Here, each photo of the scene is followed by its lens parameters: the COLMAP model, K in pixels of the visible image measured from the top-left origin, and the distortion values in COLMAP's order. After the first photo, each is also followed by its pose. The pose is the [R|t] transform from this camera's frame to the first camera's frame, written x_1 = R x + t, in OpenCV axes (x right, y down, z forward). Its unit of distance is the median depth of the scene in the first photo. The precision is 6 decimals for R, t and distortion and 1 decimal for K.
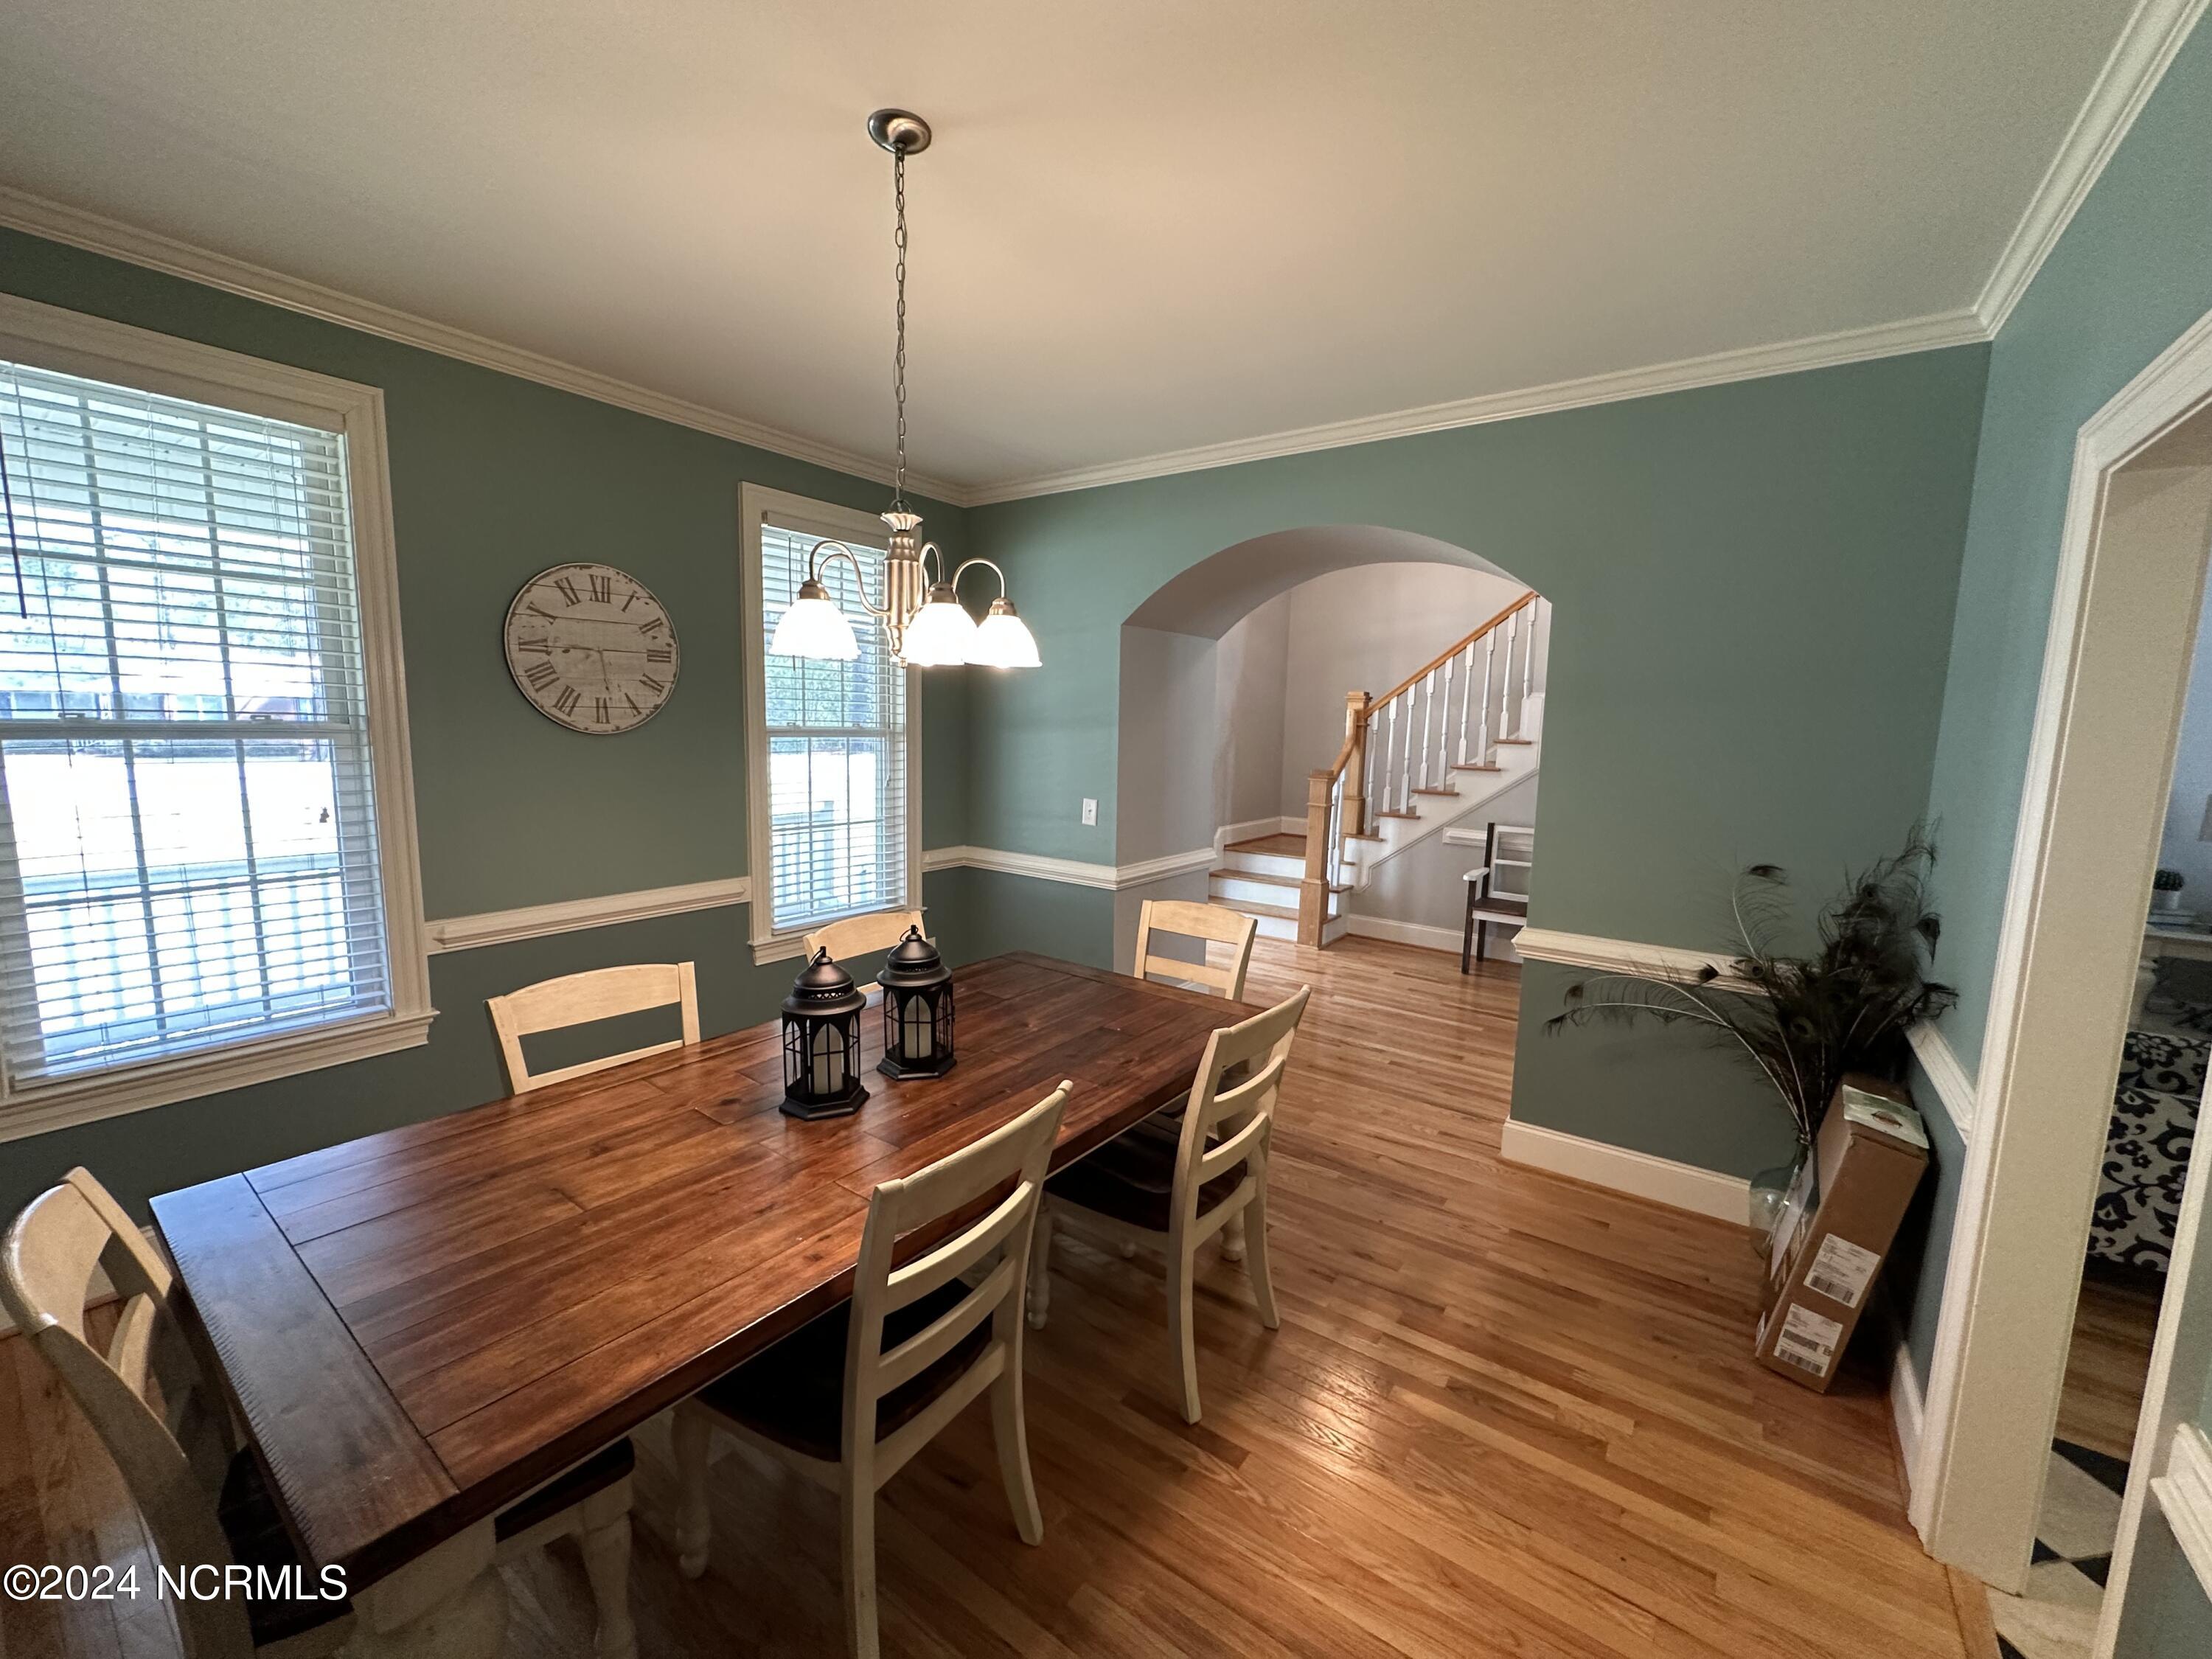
lens RADIAL K [[881.5, 0, 1091.9], [0, 881.5, 841.8], [0, 0, 1]] dist [-0.001843, -0.000072]
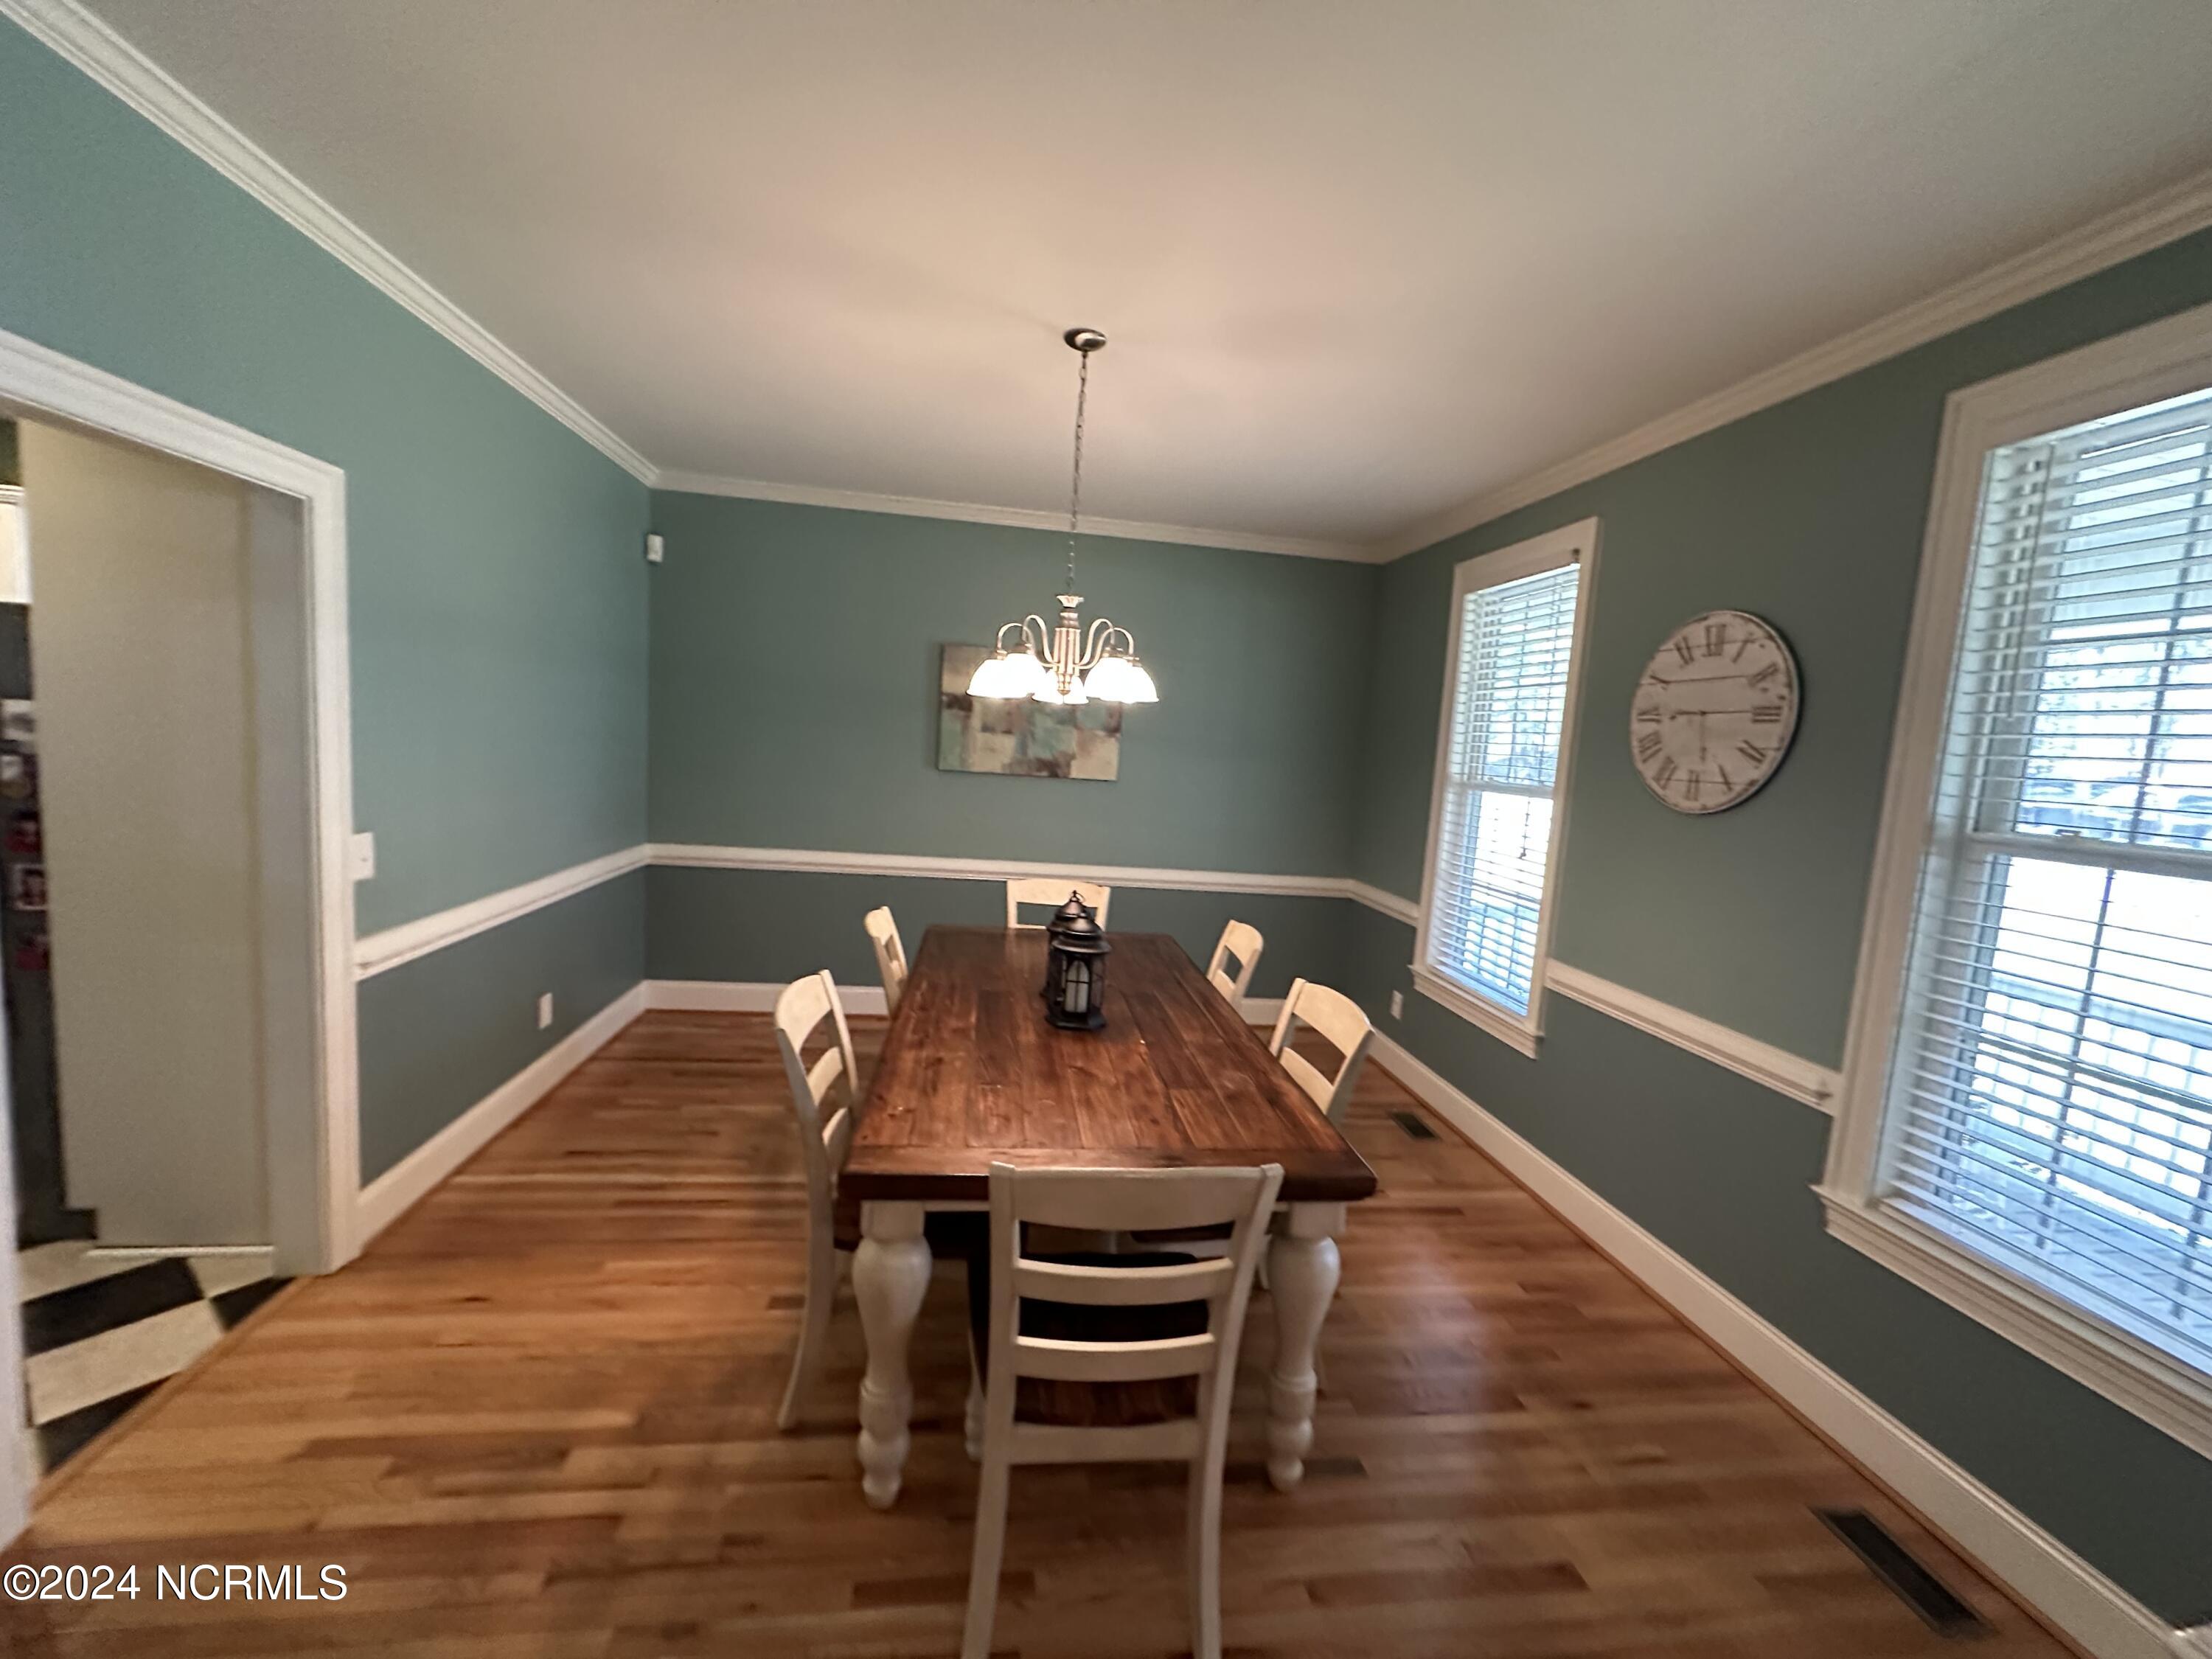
lens RADIAL K [[881.5, 0, 1096.4], [0, 881.5, 827.8], [0, 0, 1]] dist [-0.001843, -0.000072]
pose [[-0.718494, -0.009518, -0.695468, 0.416503], [-0.186610, 0.965884, 0.179569, -0.148191], [0.670032, 0.258800, -0.695759, 1.167882]]
